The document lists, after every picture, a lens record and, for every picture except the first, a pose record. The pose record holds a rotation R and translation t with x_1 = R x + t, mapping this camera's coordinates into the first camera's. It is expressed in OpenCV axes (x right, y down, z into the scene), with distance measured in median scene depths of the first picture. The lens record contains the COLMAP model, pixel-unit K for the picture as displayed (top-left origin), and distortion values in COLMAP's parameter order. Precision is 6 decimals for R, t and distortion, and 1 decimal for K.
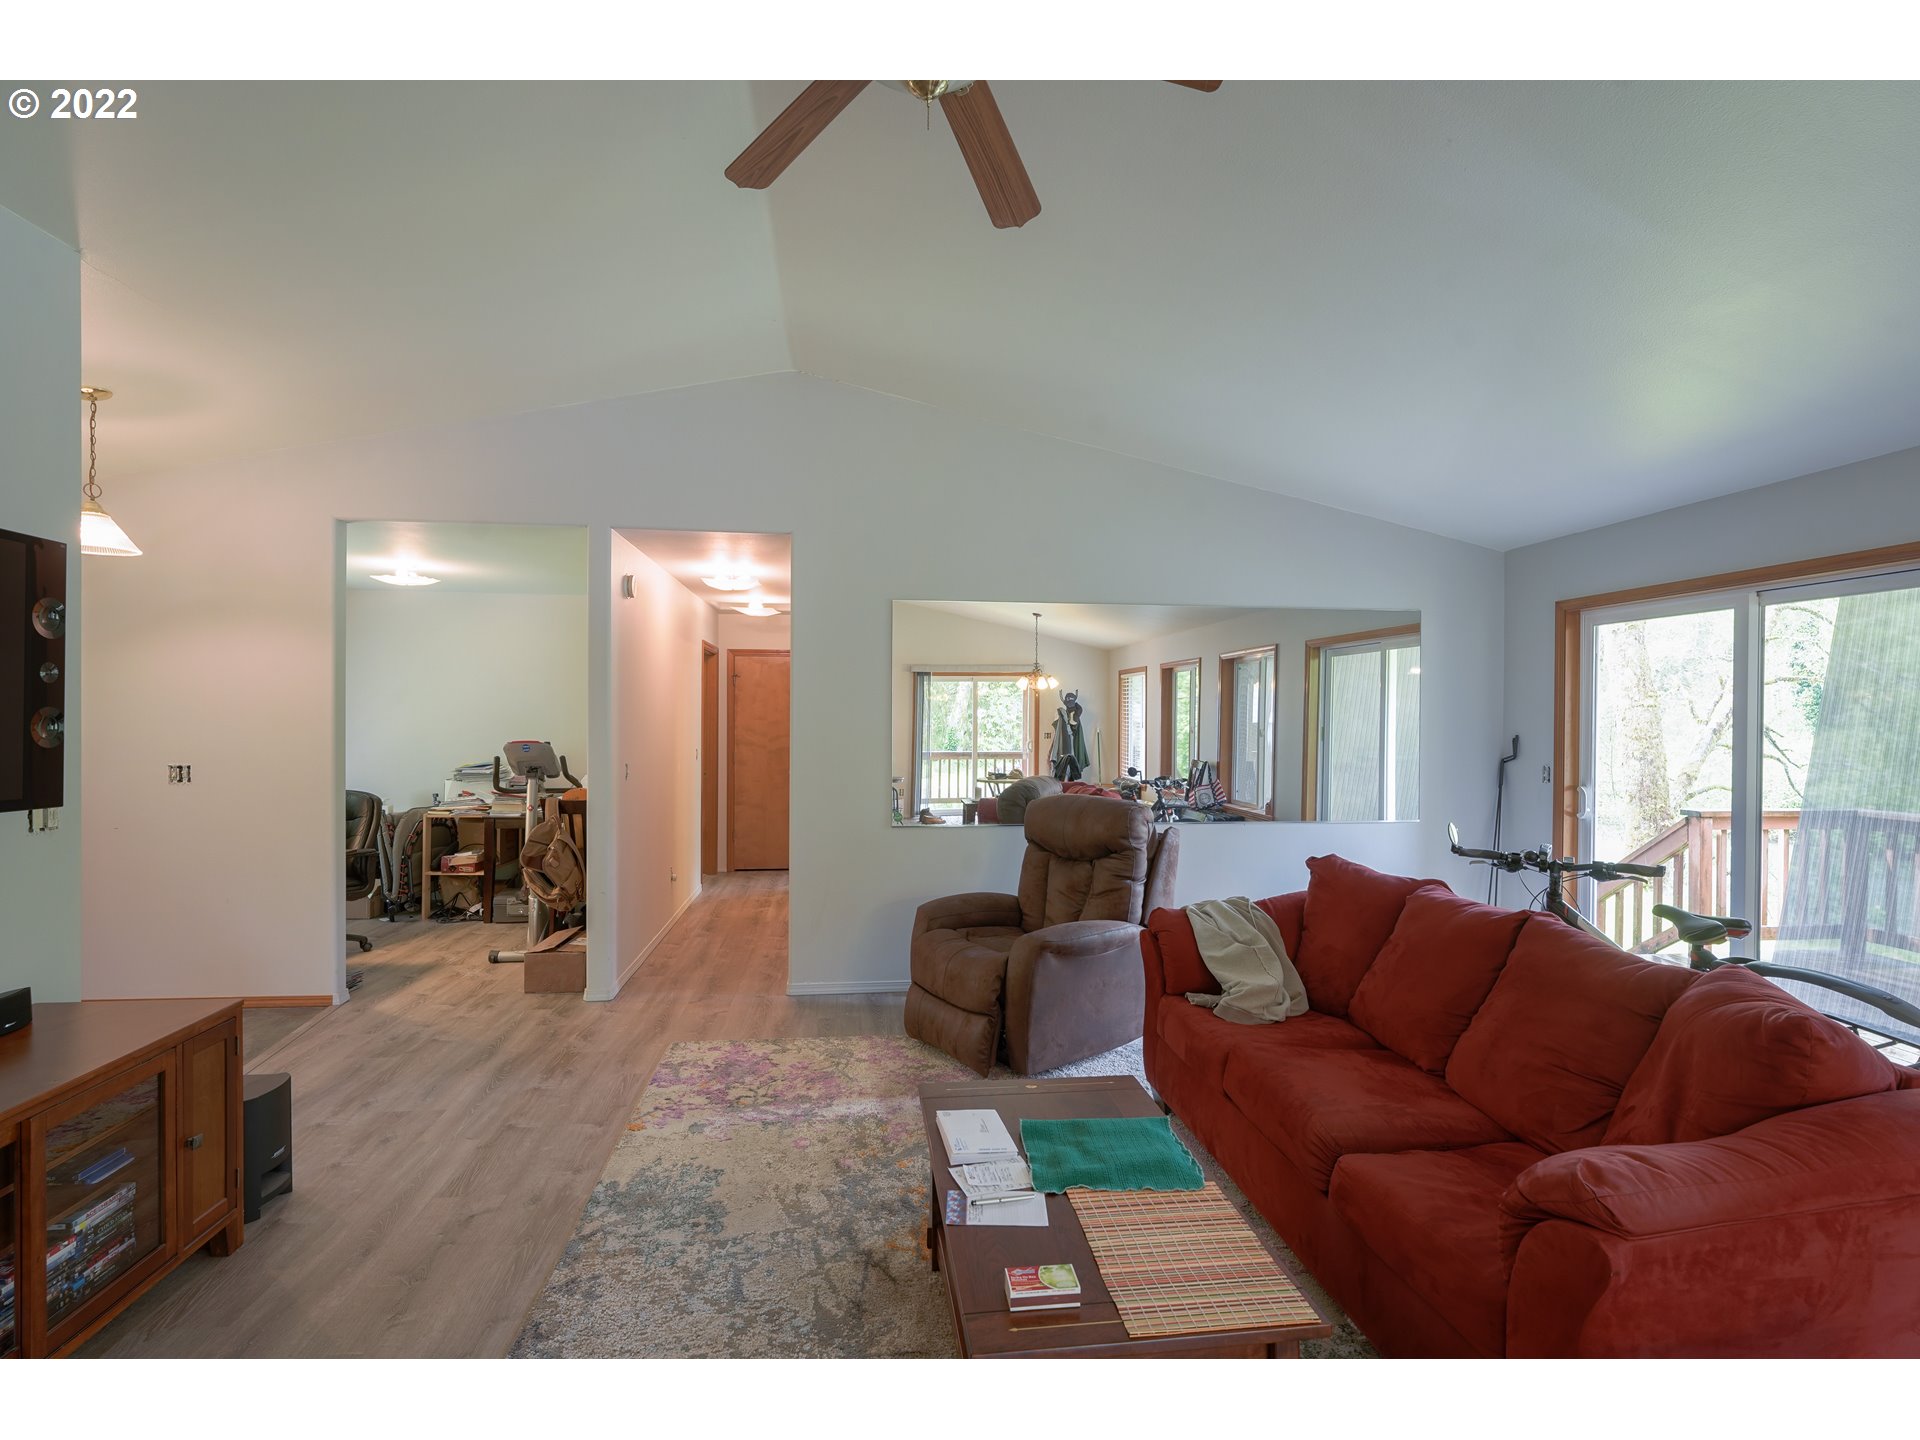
lens RADIAL K [[907.7, 0, 957.3], [0, 907.7, 724.8], [0, 0, 1]] dist [-0.011726, 0.000701]
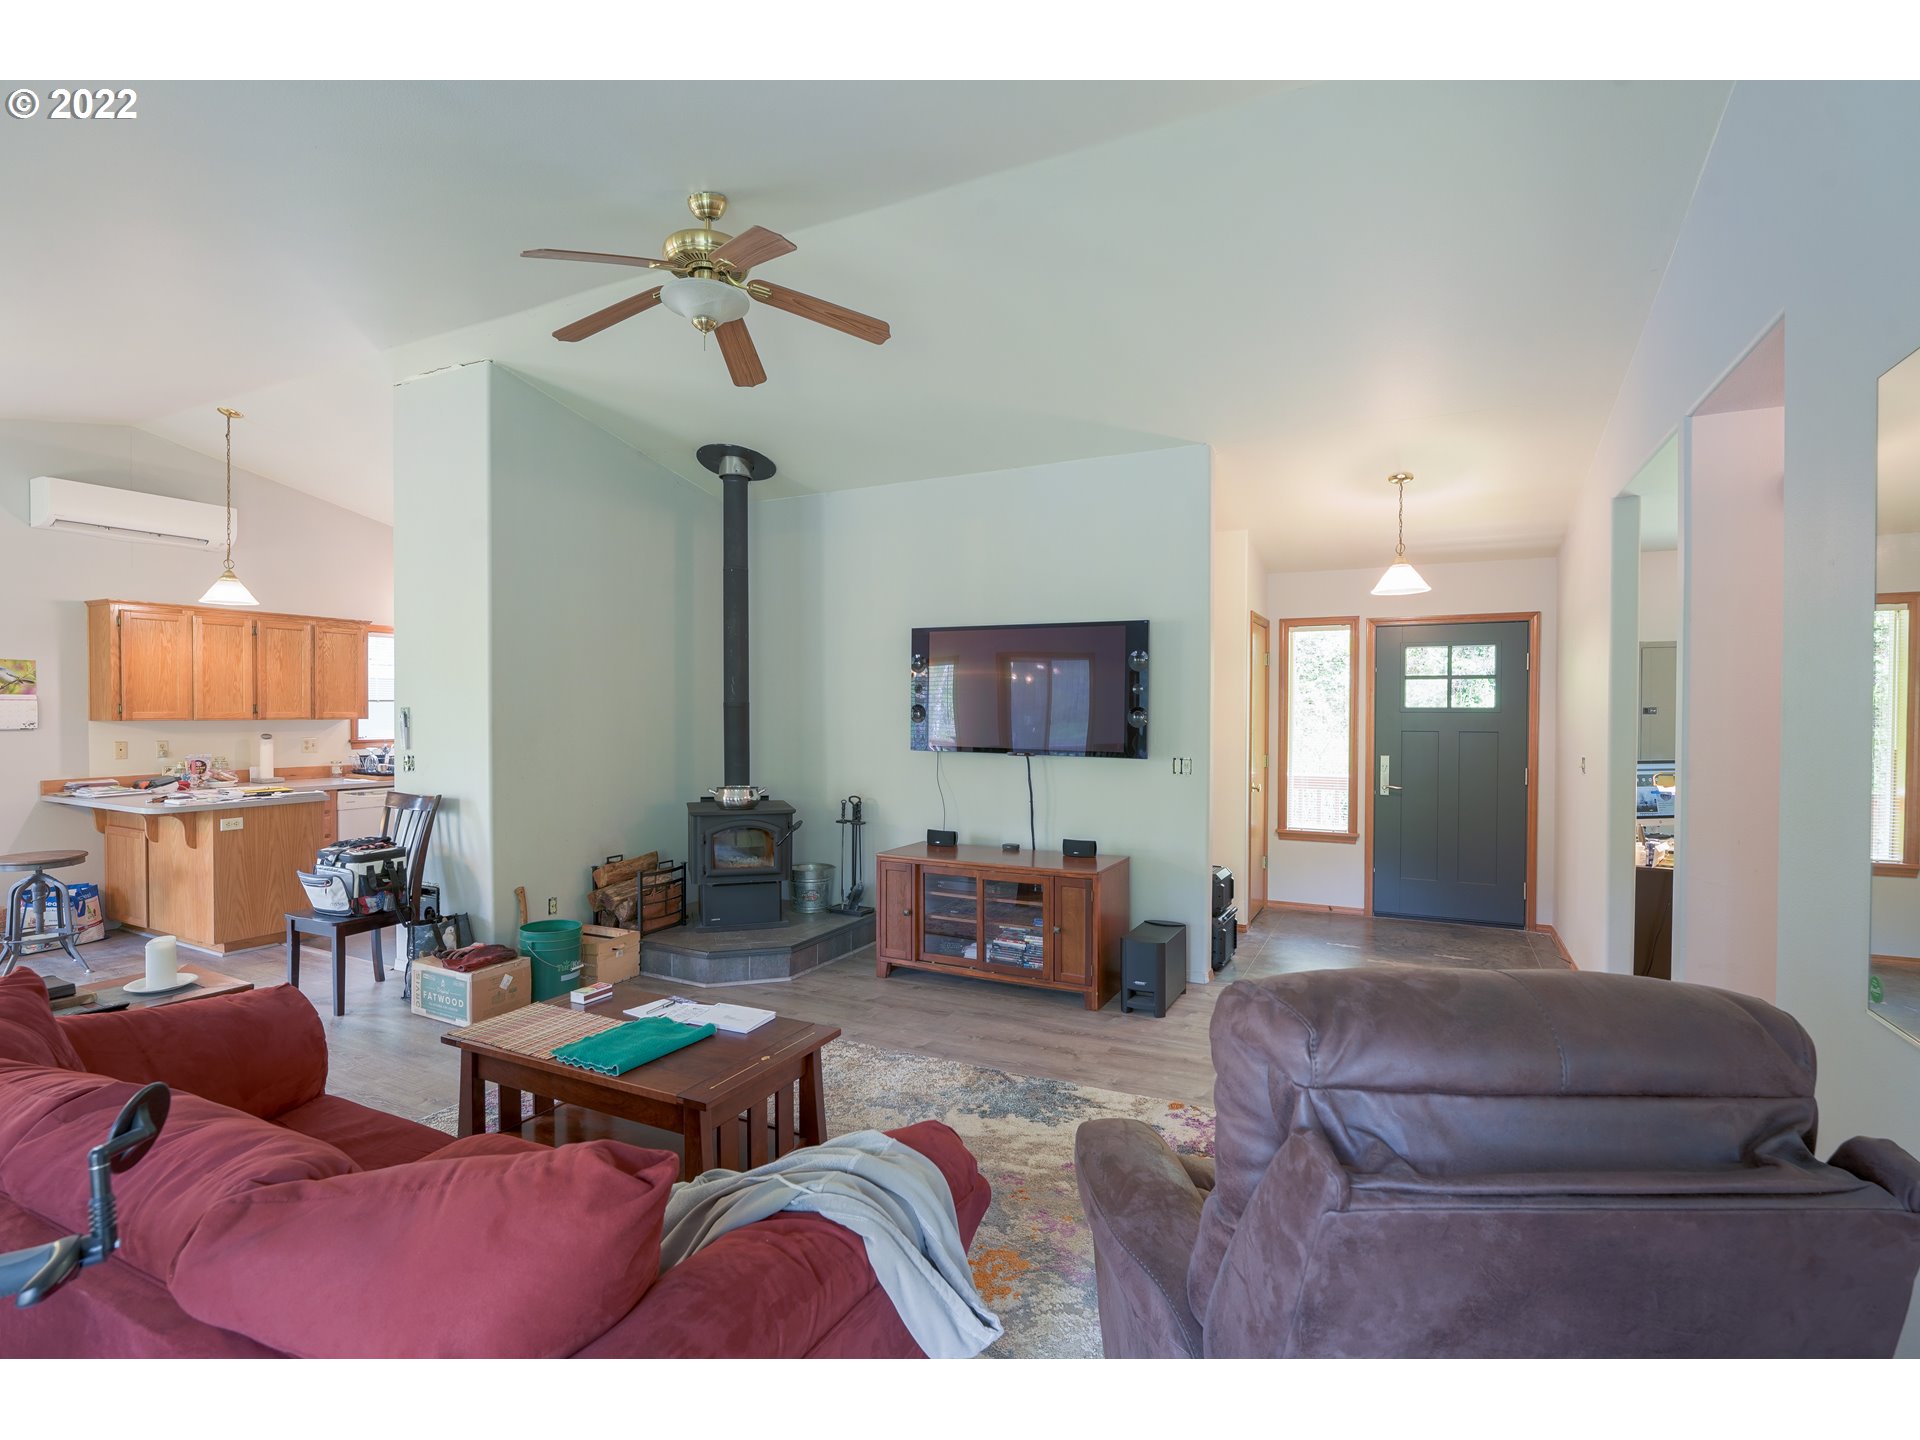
lens RADIAL K [[907.7, 0, 961.6], [0, 907.7, 724.8], [0, 0, 1]] dist [-0.011726, 0.000701]
pose [[-0.560083, 0.006918, -0.828407, 0.511164], [-0.009898, 0.999838, 0.015042, -0.004532], [0.828377, 0.016624, -0.559924, 1.100059]]
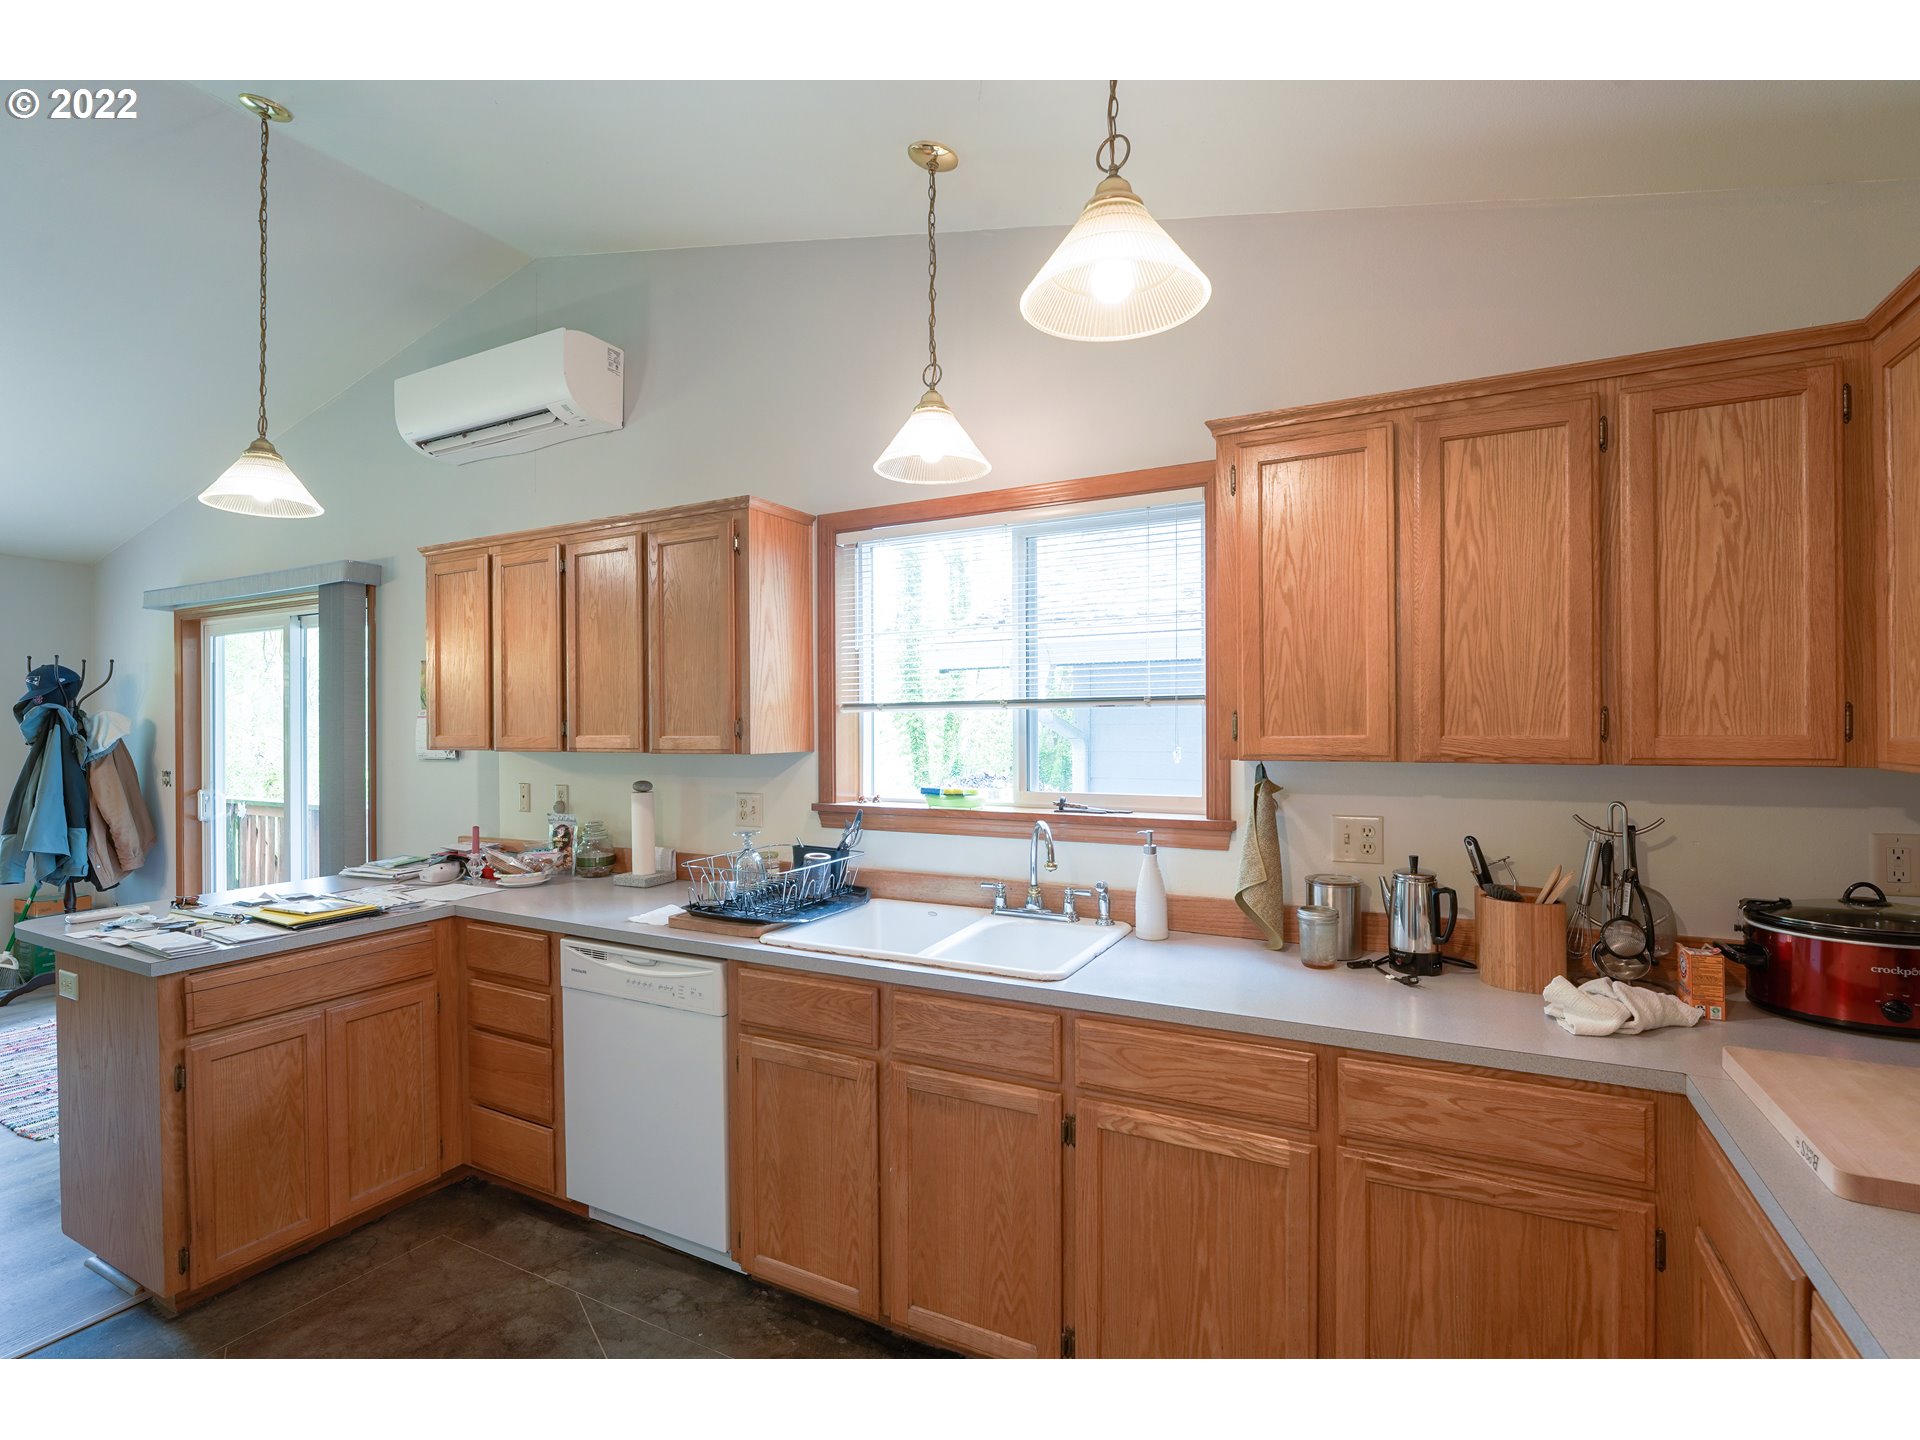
lens RADIAL K [[907.7, 0, 964.4], [0, 907.7, 724.5], [0, 0, 1]] dist [-0.011726, 0.000701]
pose [[-0.822649, -0.001037, 0.568548, -0.814846], [0.003396, 0.999972, 0.006738, -0.004923], [-0.568539, 0.007473, -0.822622, -0.378887]]
